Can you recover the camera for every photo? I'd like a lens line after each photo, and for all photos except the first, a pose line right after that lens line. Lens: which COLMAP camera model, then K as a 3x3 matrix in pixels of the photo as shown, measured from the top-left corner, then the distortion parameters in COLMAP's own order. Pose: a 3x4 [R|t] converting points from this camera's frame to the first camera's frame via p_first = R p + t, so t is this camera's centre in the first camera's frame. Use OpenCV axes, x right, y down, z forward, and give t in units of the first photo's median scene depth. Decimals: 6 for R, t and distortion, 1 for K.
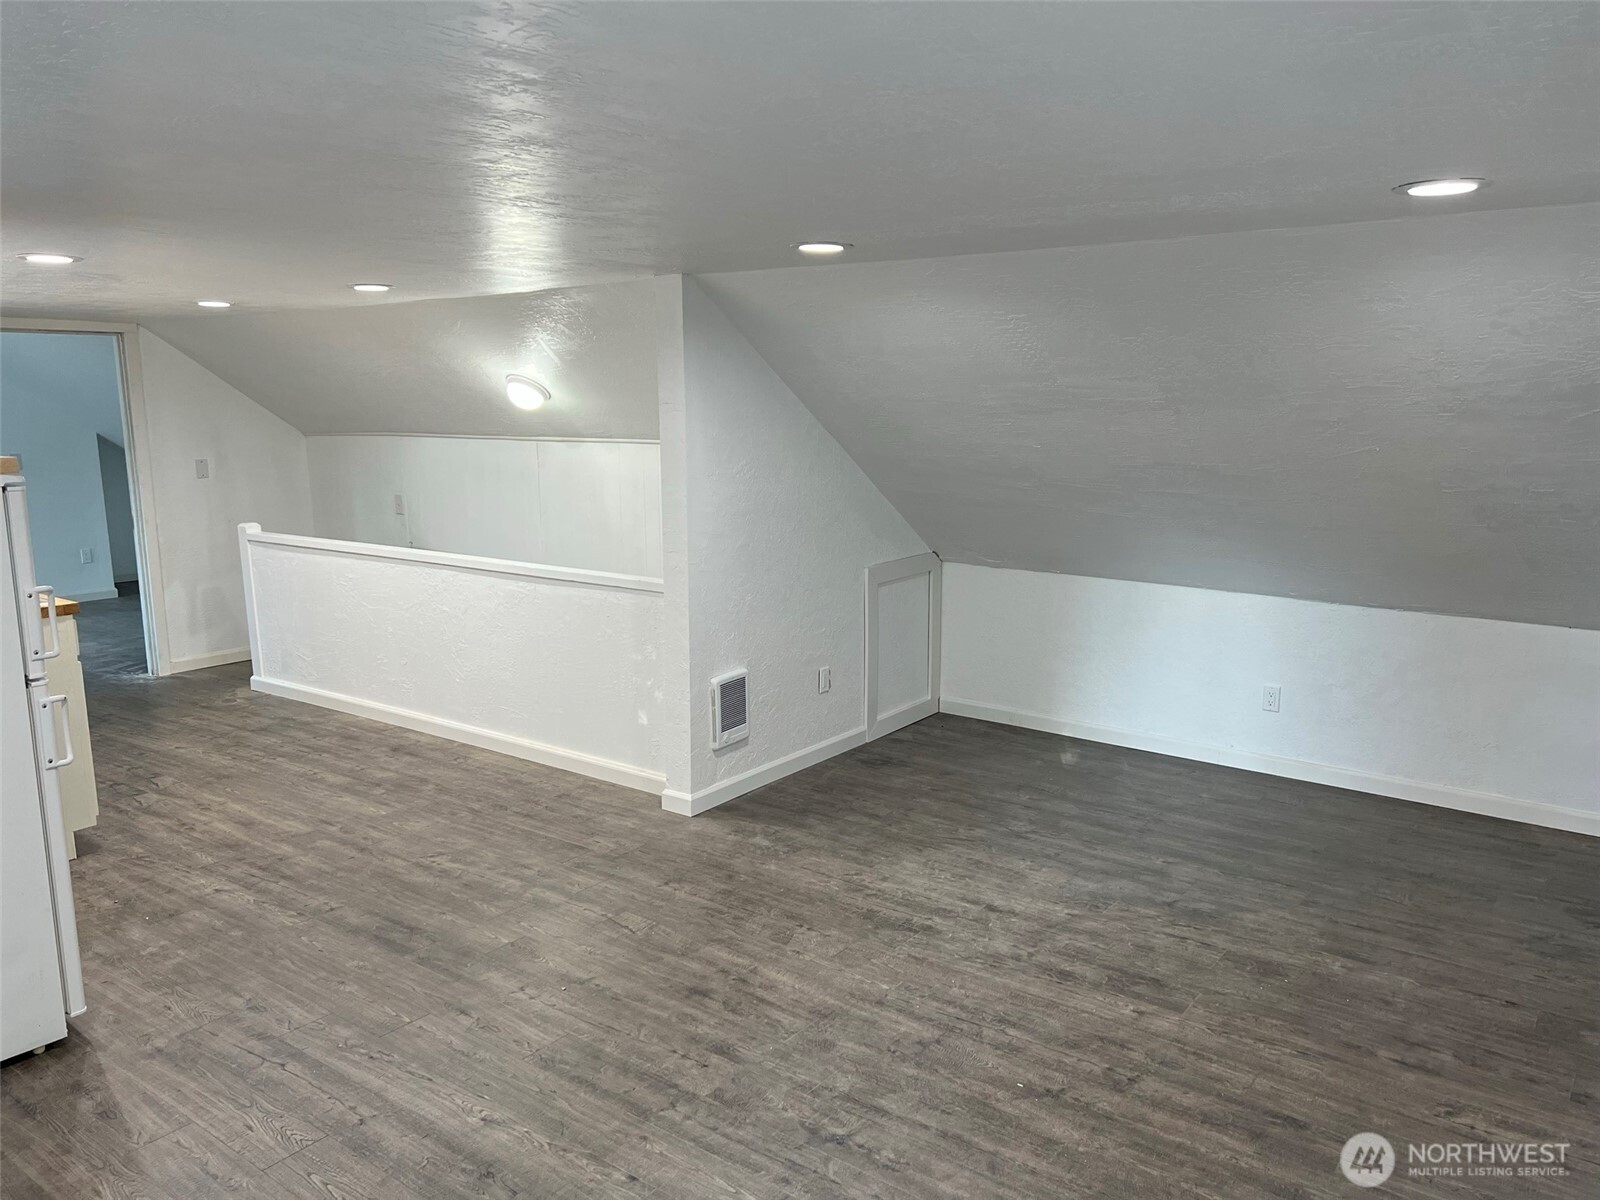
lens RADIAL K [[1197.2, 0, 797.6], [0, 1197.2, 604.5], [0, 0, 1]] dist [0.058875, -0.067552]
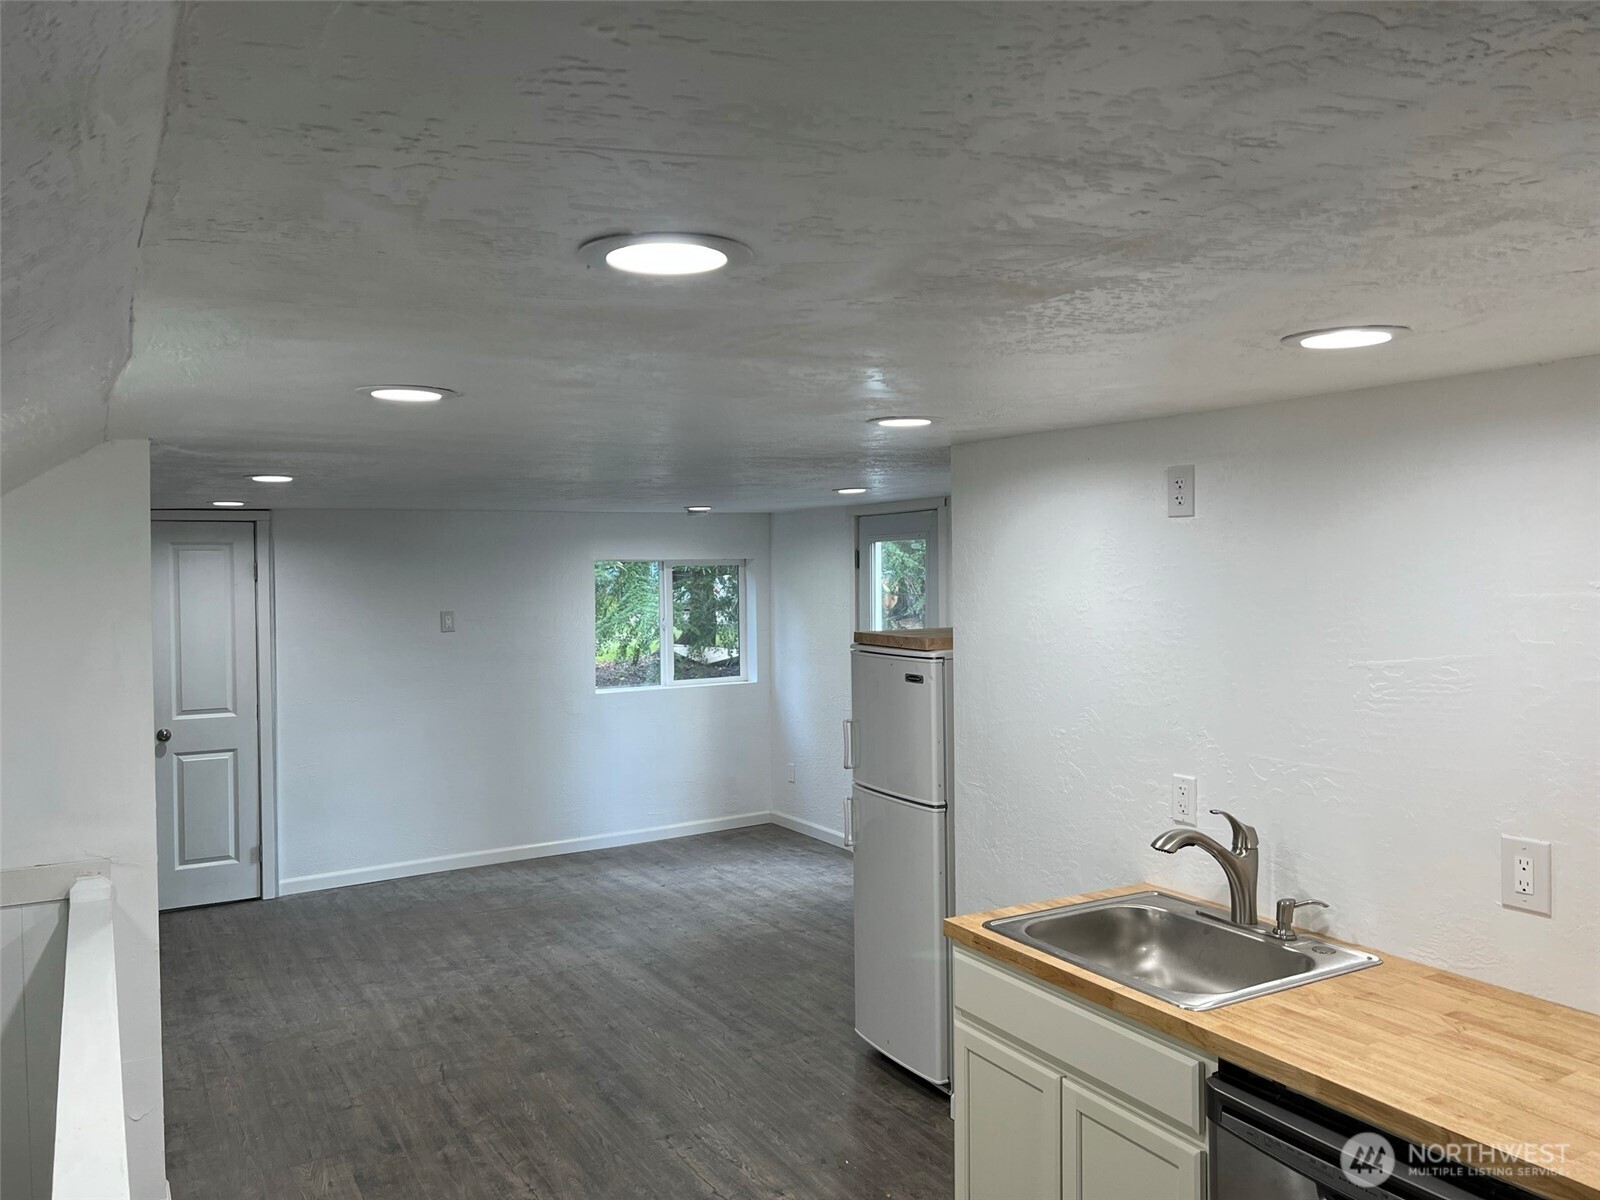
lens RADIAL K [[1197.2, 0, 797.6], [0, 1197.2, 604.5], [0, 0, 1]] dist [0.058875, -0.067552]
pose [[-0.922079, 0.003158, 0.386989, -0.902997], [0.082172, 0.978763, 0.187804, -0.343205], [-0.378178, 0.204970, -0.902756, 1.845949]]
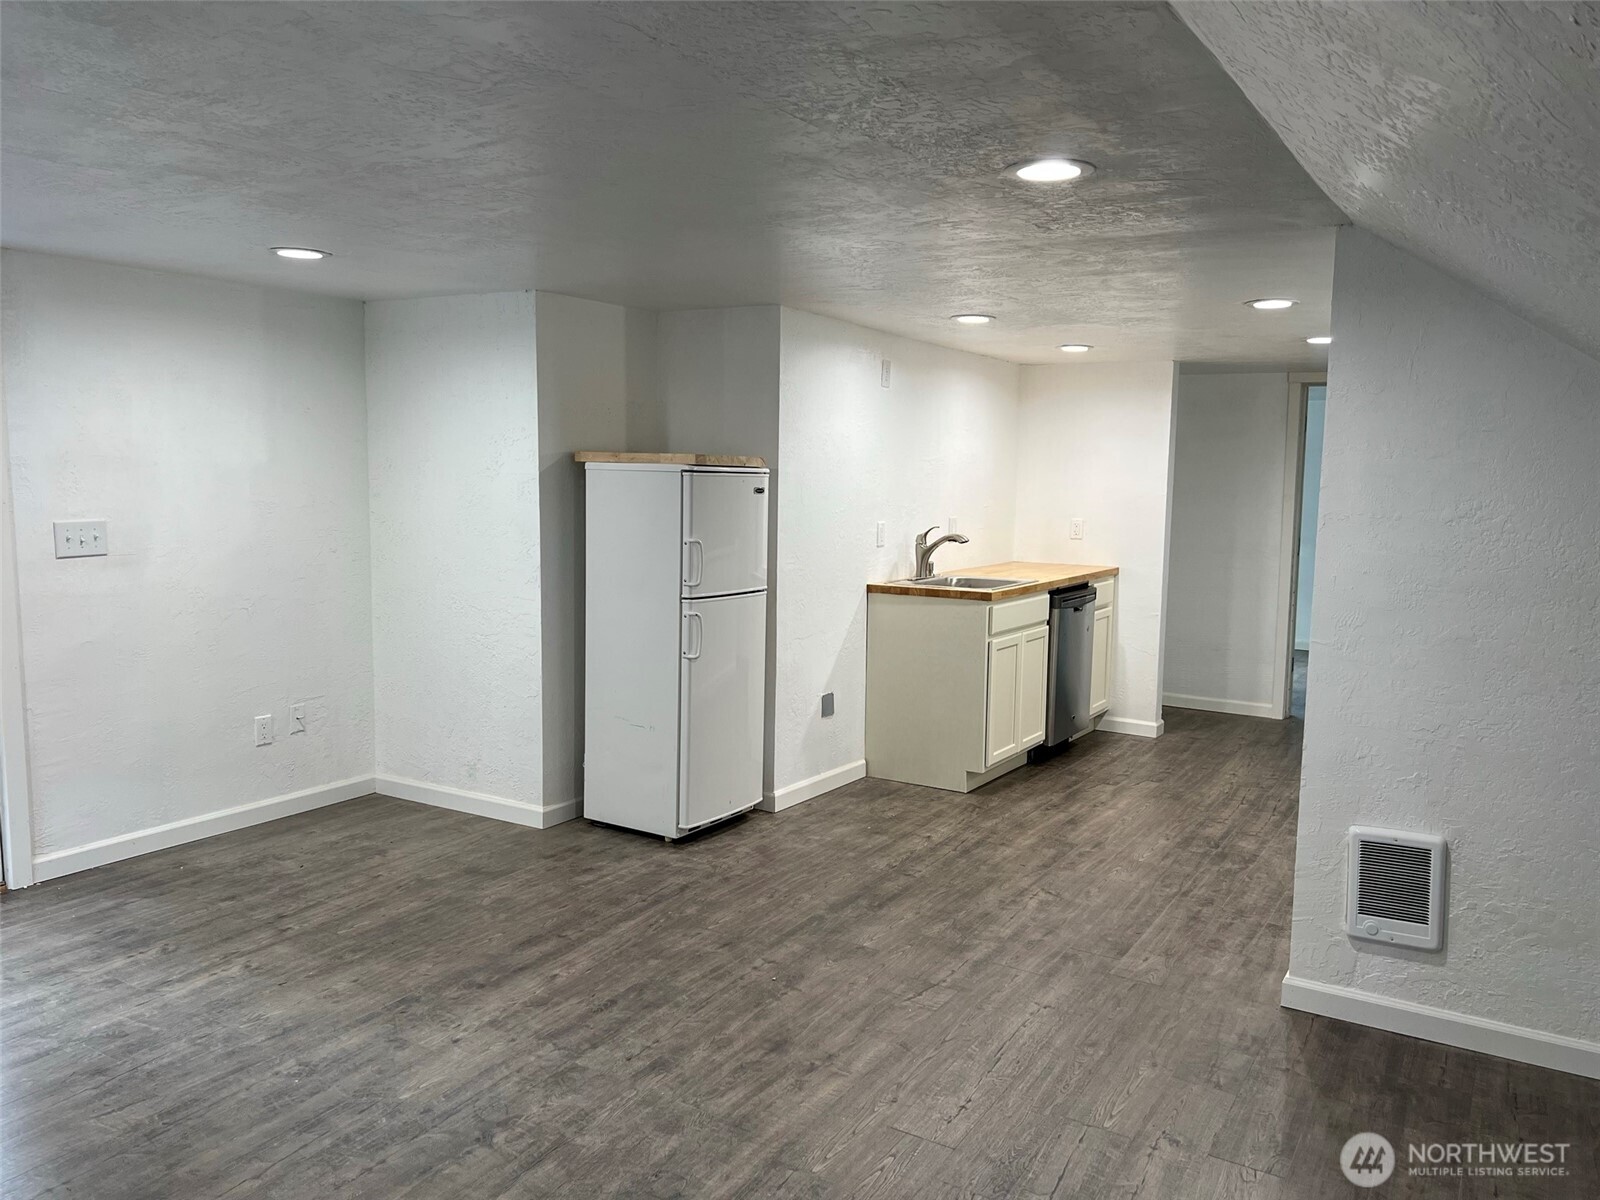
lens RADIAL K [[1197.2, 0, 797.6], [0, 1197.2, 604.5], [0, 0, 1]] dist [0.058875, -0.067552]
pose [[0.089996, 0.119163, -0.988788, 0.713743], [-0.187131, 0.977157, 0.100730, -0.088426], [0.978204, 0.175967, 0.110239, 0.787381]]
